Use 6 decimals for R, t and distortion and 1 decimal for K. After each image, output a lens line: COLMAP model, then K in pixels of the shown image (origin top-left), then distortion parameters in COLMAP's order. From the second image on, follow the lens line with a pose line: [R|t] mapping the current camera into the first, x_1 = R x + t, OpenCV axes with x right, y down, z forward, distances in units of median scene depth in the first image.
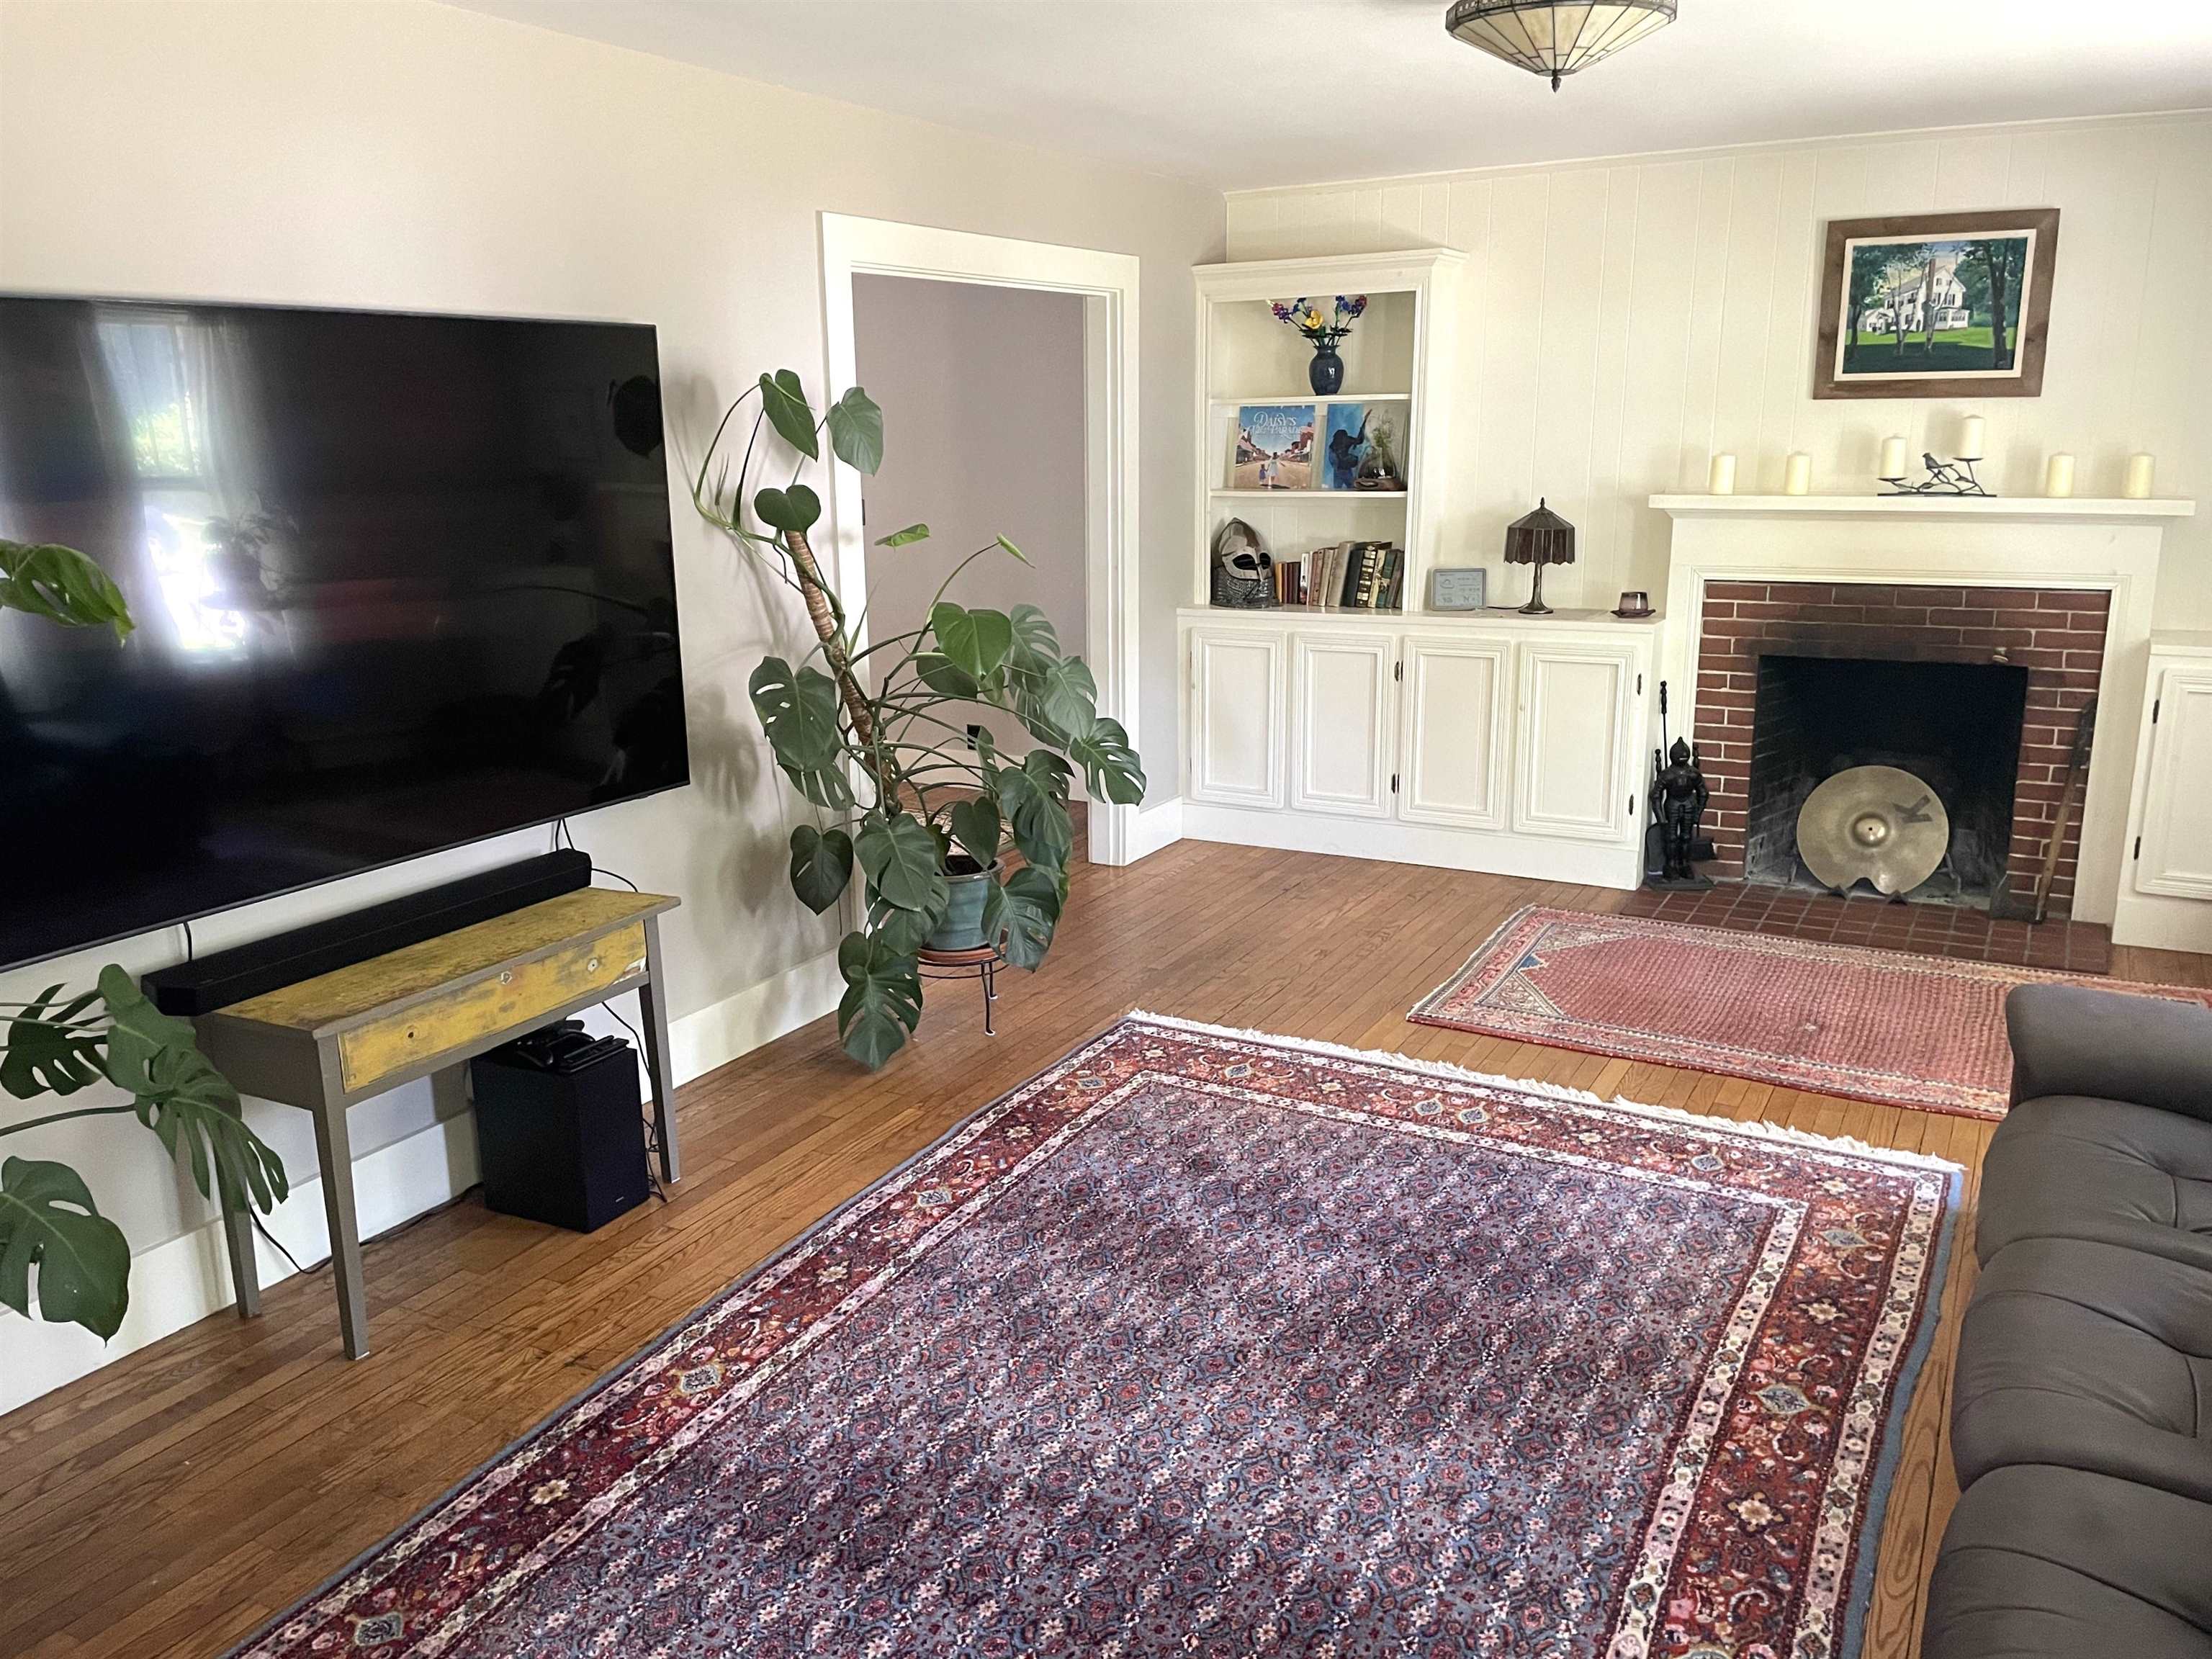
lens RADIAL K [[1700.9, 0, 1035.5], [0, 1700.9, 833.2], [0, 0, 1]] dist [0.007268, -0.024200]
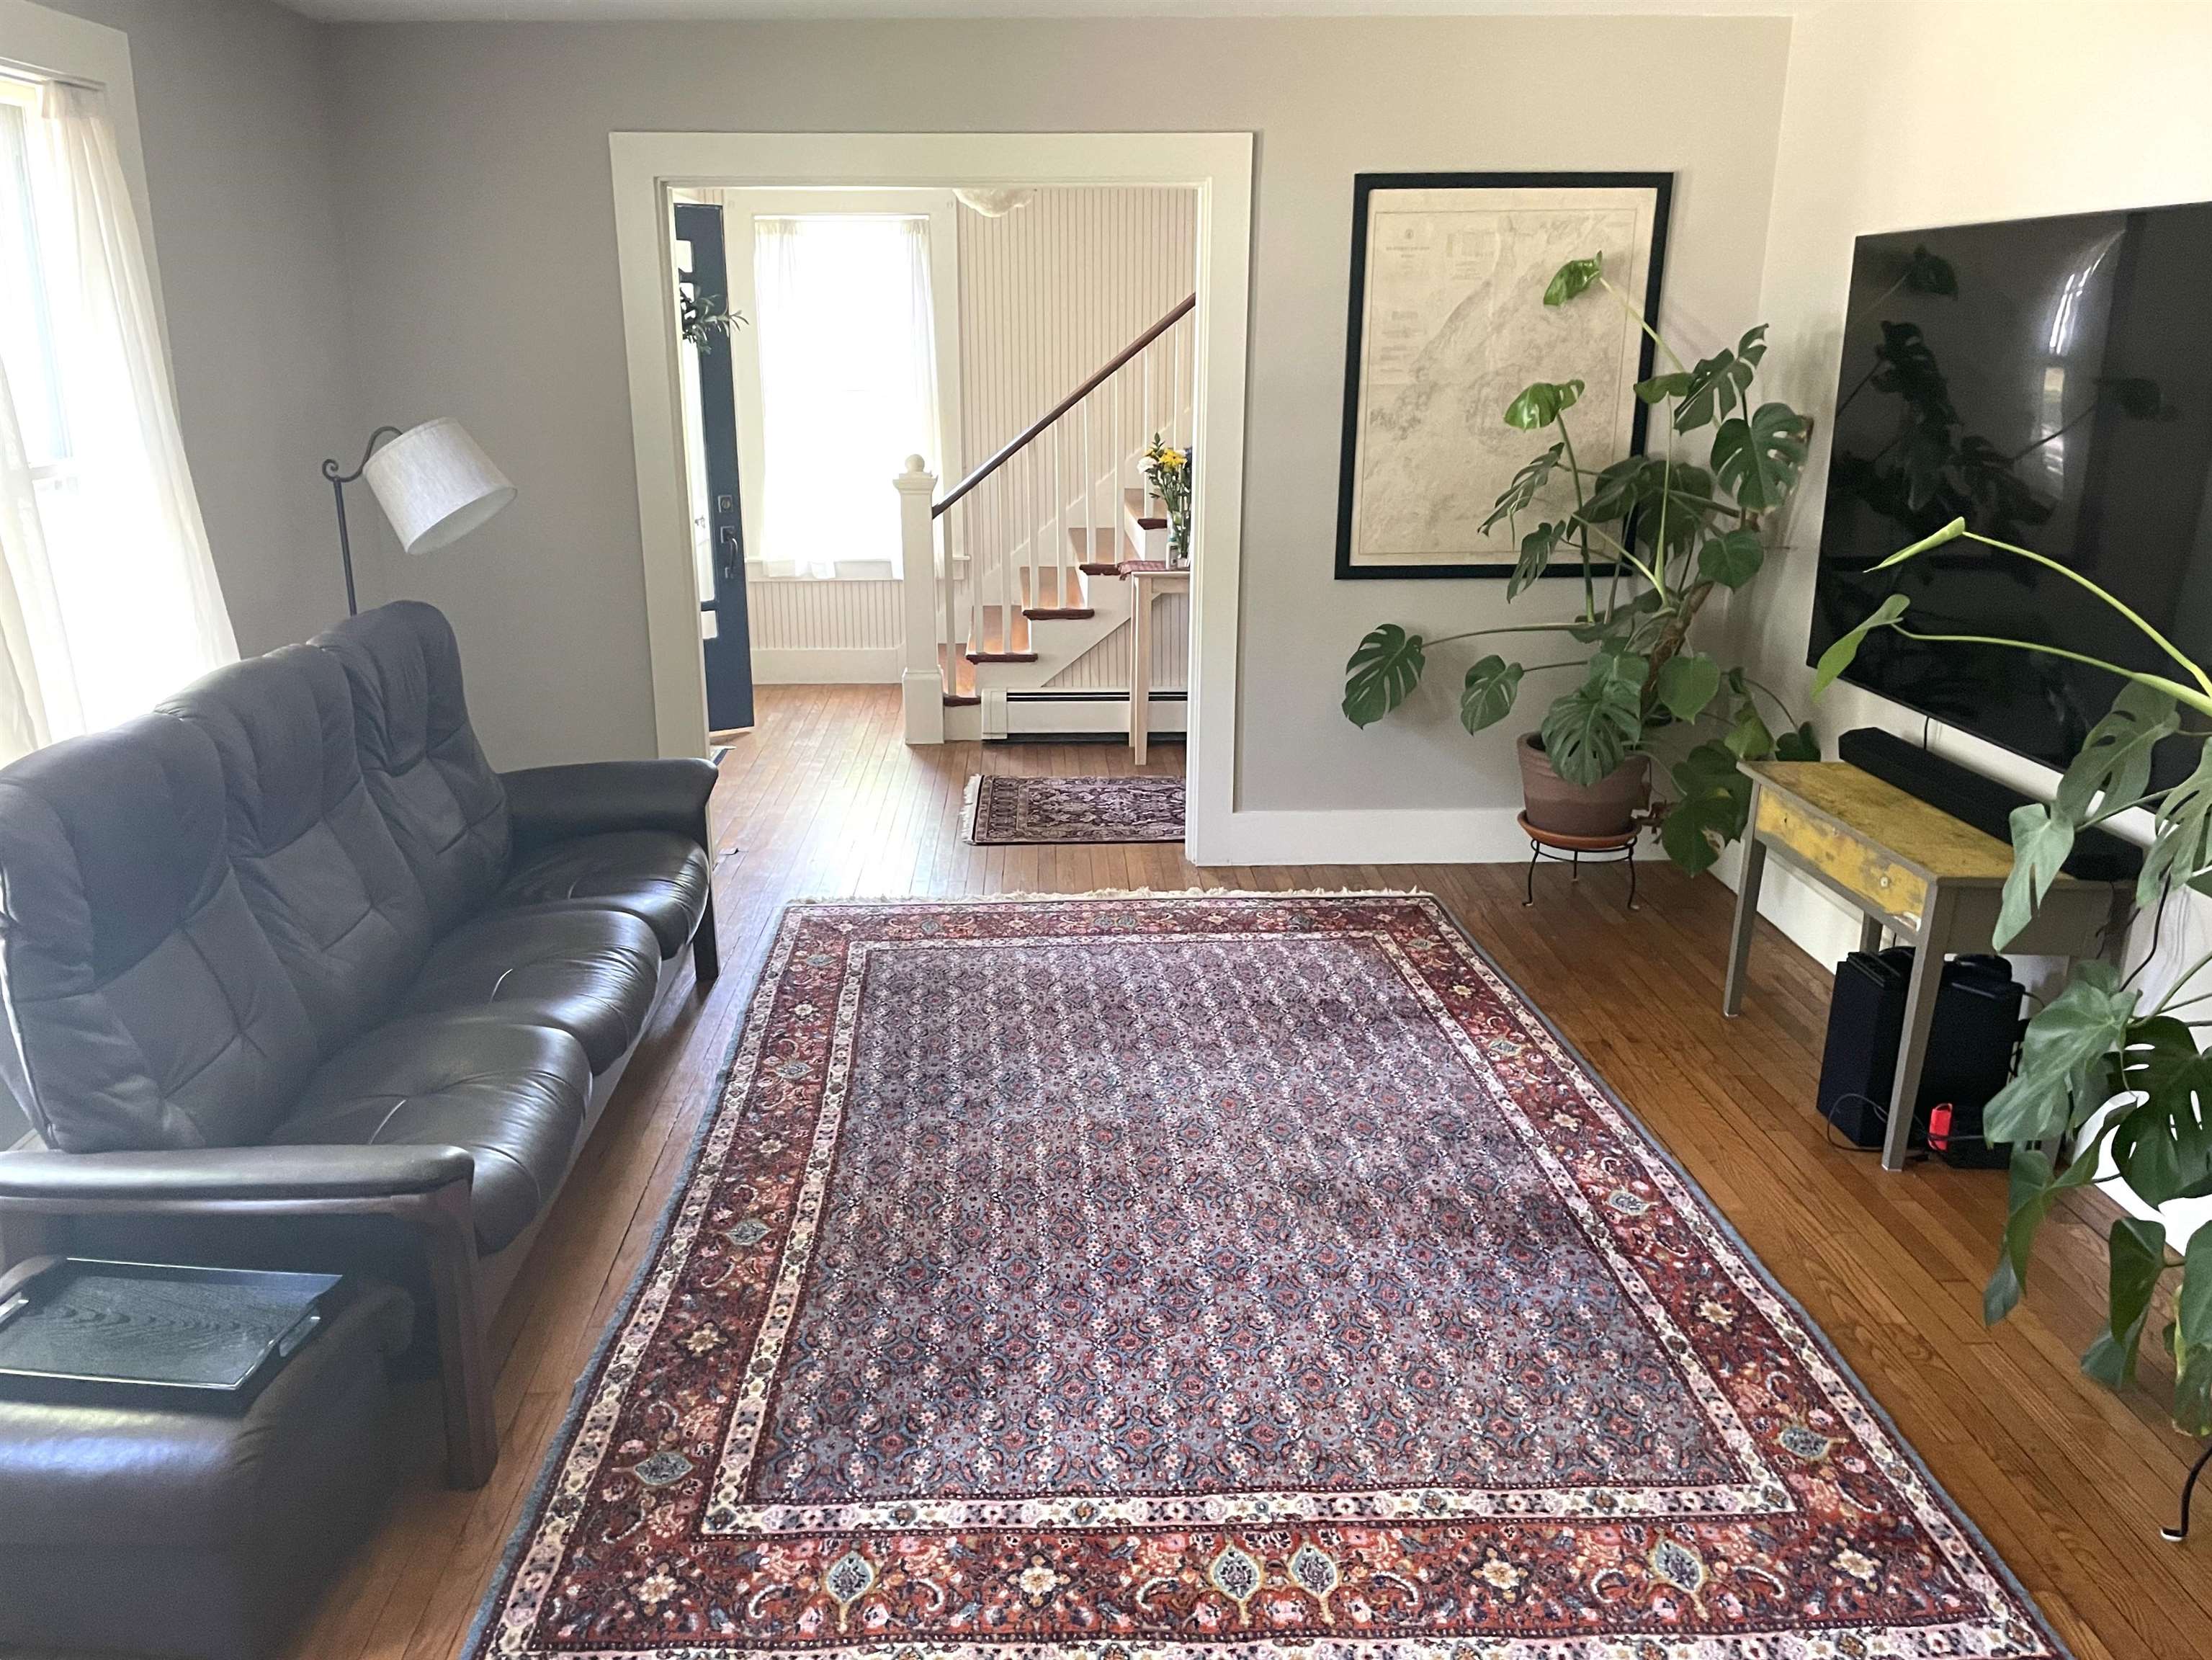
lens RADIAL K [[1701.1, 0, 1103.4], [0, 1701.1, 829.7], [0, 0, 1]] dist [0.007268, -0.024200]
pose [[-0.835965, 0.177285, -0.519358, 0.678842], [-0.108702, 0.874138, 0.473357, -0.398376], [0.537910, 0.452165, -0.711477, 1.571238]]
